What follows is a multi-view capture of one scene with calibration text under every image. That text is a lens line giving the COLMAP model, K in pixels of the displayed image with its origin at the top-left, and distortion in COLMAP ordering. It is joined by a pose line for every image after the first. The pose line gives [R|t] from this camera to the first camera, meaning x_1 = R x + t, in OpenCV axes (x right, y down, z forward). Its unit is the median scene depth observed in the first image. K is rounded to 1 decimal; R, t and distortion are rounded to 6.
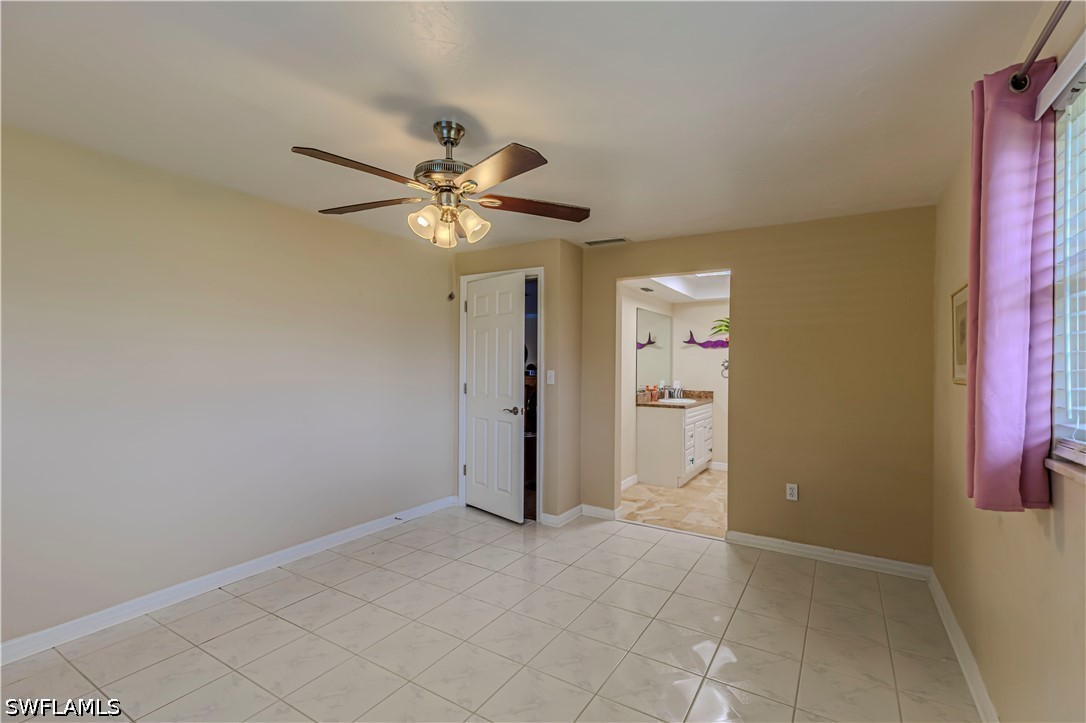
lens RADIAL K [[490.5, 0, 545.8], [0, 490.5, 362.3], [0, 0, 1]] dist [0.013577, -0.000208]
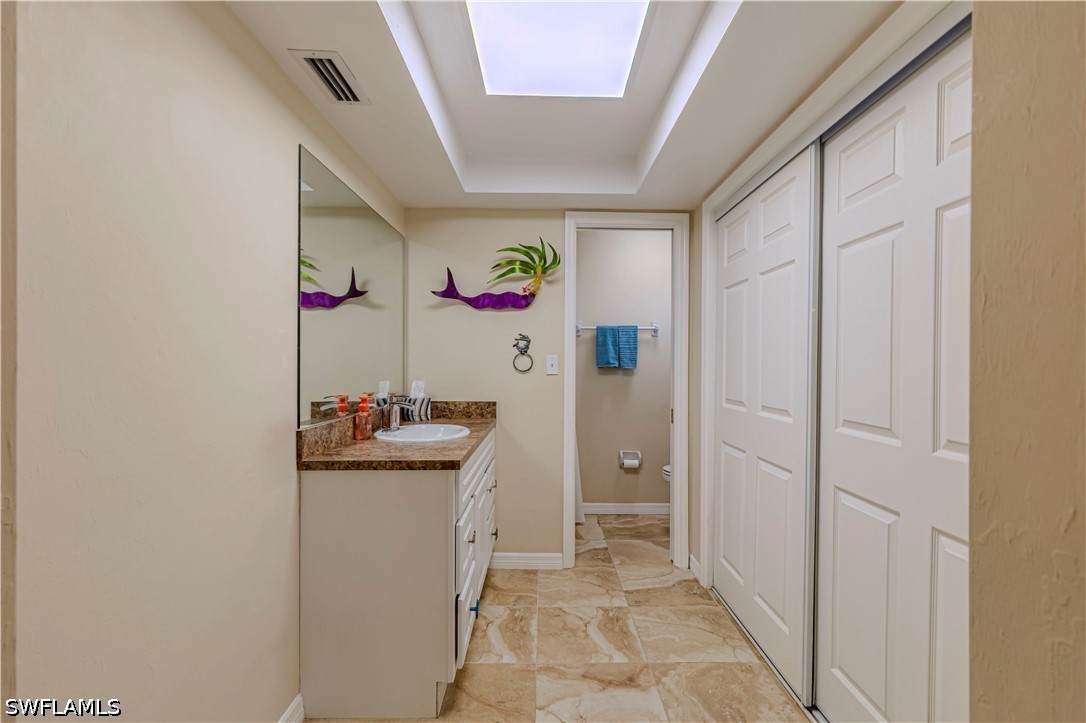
lens RADIAL K [[490.5, 0, 545.8], [0, 490.5, 362.3], [0, 0, 1]] dist [0.013577, -0.000208]
pose [[0.851193, -0.008241, 0.524788, 0.135567], [0.001530, 0.999911, 0.013222, 0.015073], [-0.524851, -0.010451, 0.851130, 0.574917]]
